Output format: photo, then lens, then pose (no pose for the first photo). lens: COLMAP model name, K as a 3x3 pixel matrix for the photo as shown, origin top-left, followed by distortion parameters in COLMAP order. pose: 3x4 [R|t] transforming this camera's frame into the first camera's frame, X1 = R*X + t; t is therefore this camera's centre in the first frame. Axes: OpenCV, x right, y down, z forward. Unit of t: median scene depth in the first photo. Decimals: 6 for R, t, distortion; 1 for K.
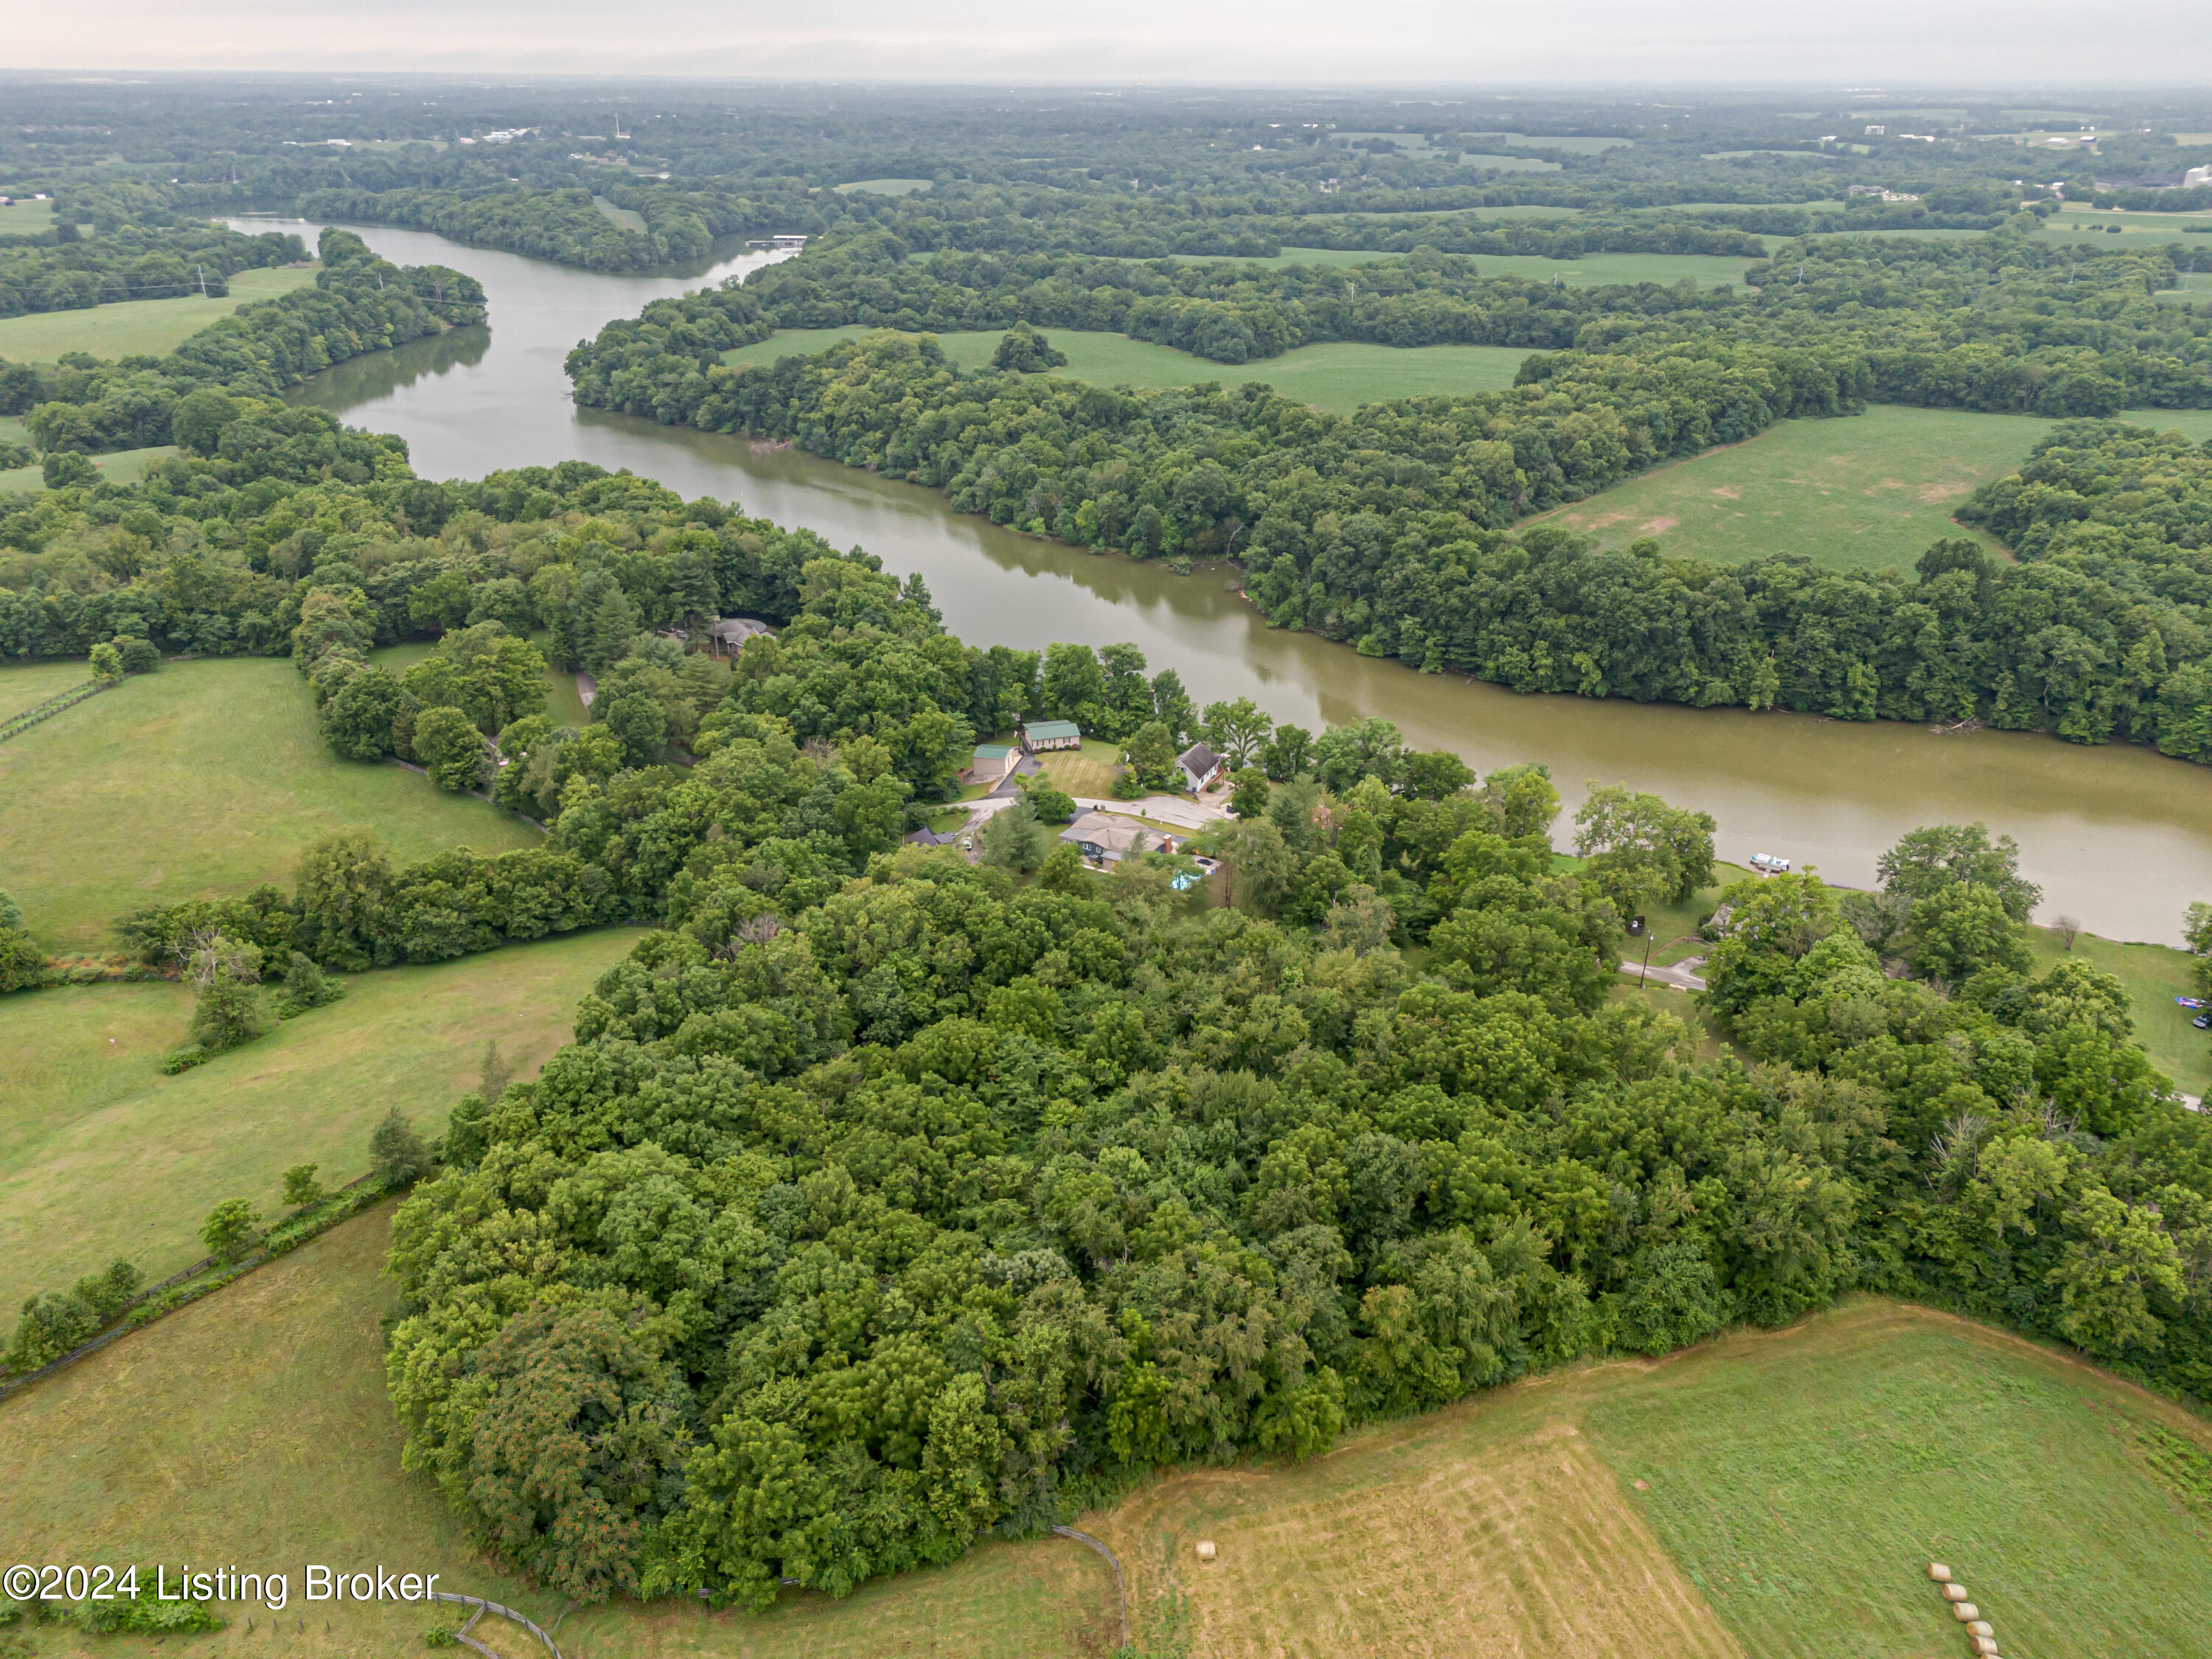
lens RADIAL K [[1624.1, 0, 1106.0], [0, 1624.1, 829.5], [0, 0, 1]] dist [0.069676, -0.065290]
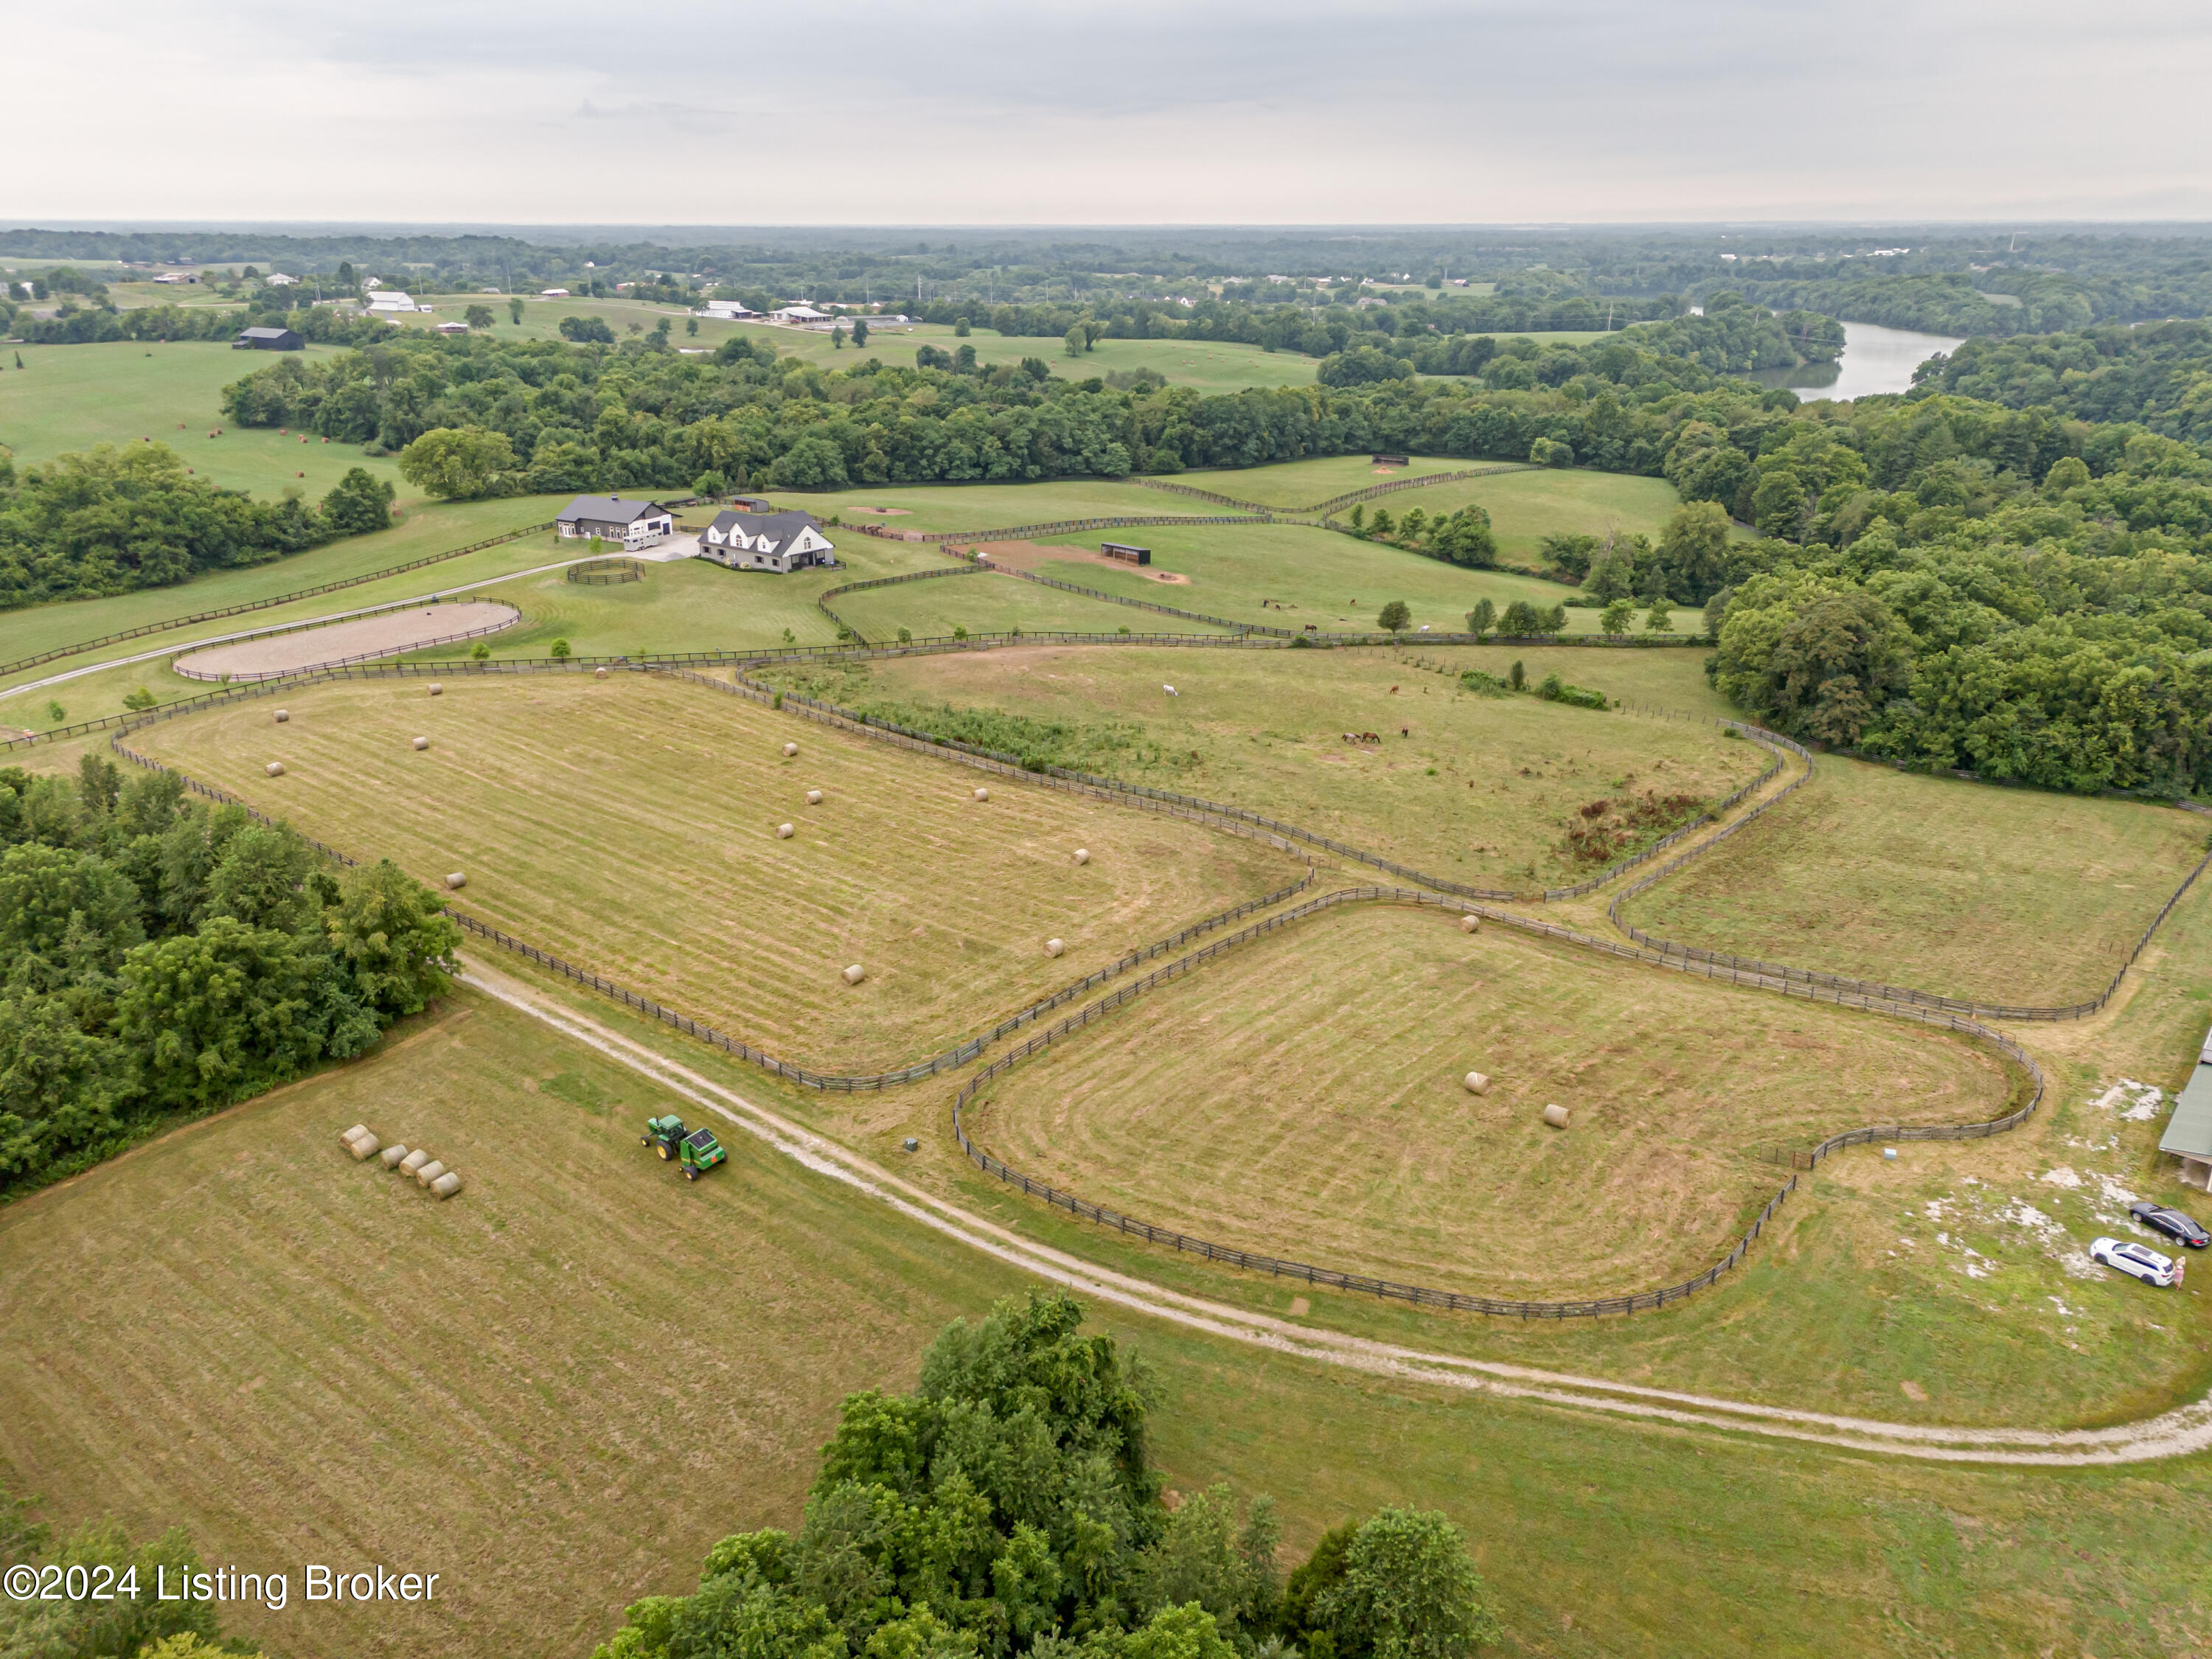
lens RADIAL K [[1624.1, 0, 1106.0], [0, 1624.1, 829.5], [0, 0, 1]] dist [0.069676, -0.065290]
pose [[0.737351, 0.230684, -0.634901, 0.061597], [-0.279452, 0.959855, 0.024207, 0.219599], [0.614996, 0.159575, 0.772215, -0.196728]]
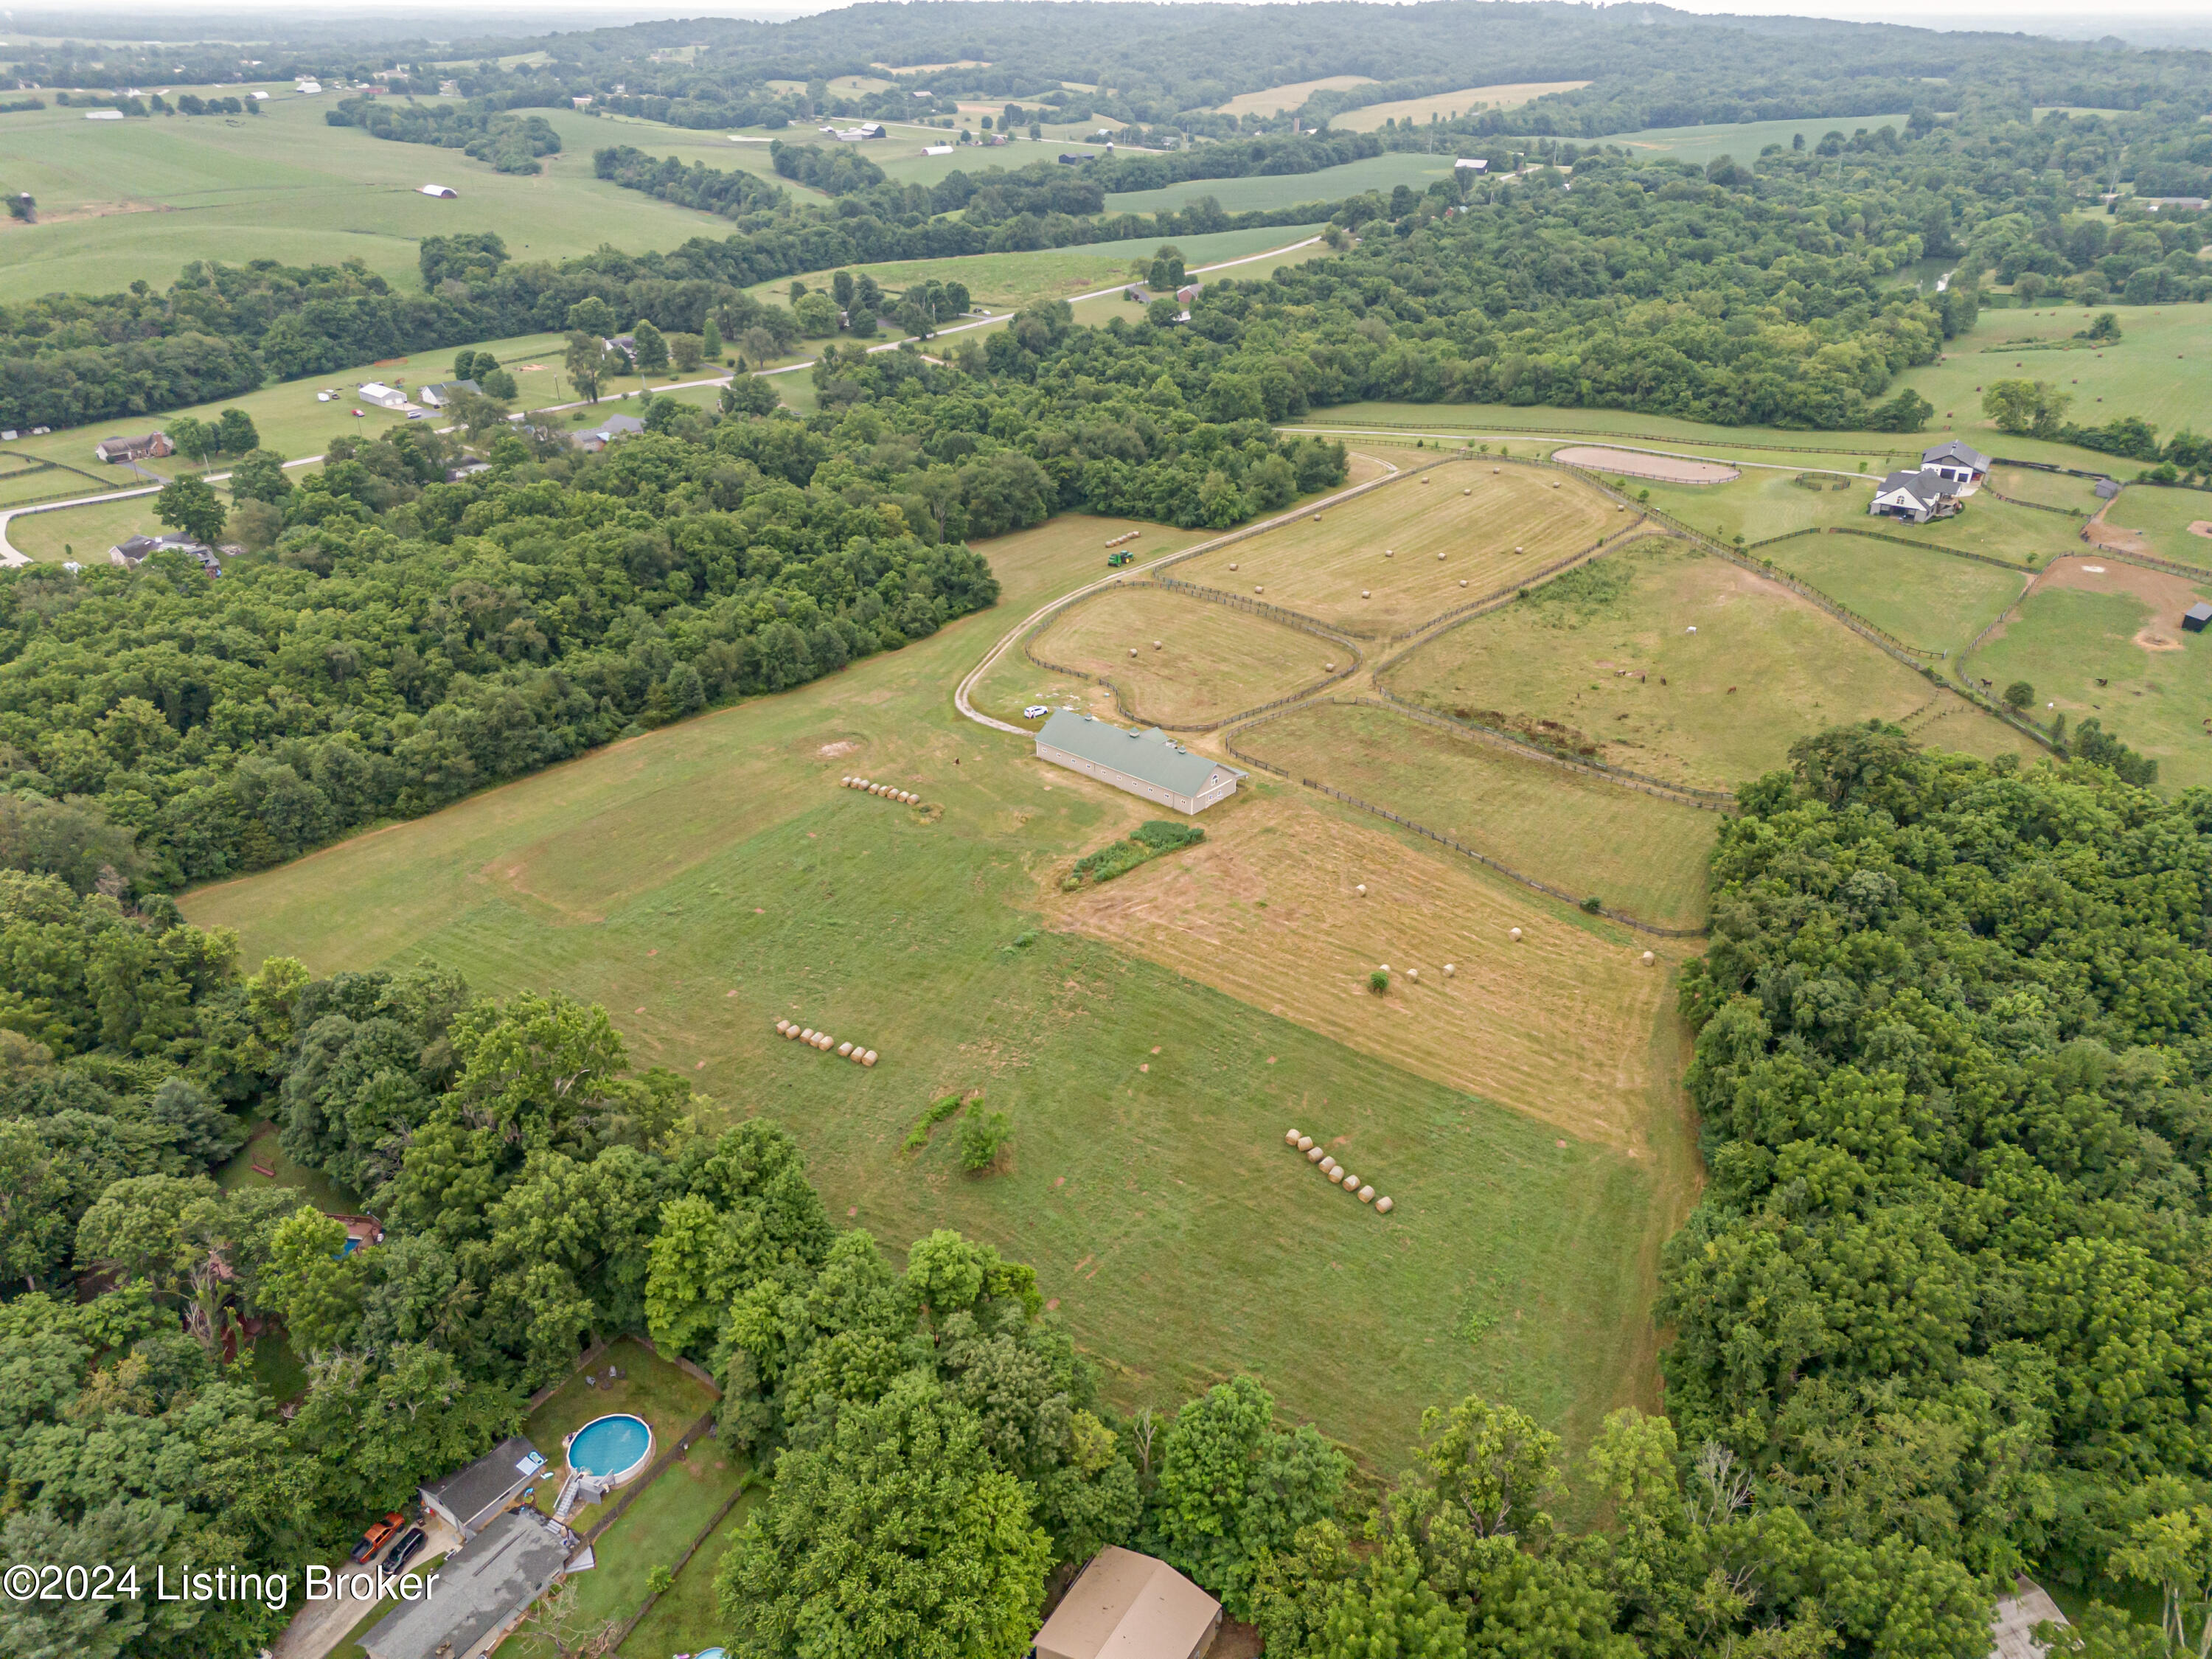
lens RADIAL K [[1624.1, 0, 1106.0], [0, 1624.1, 829.5], [0, 0, 1]] dist [0.069676, -0.065290]
pose [[-0.690436, 0.316774, -0.650348, 0.463251], [-0.311587, 0.681125, 0.662558, -0.173737], [0.652849, 0.660094, -0.371570, 0.379725]]
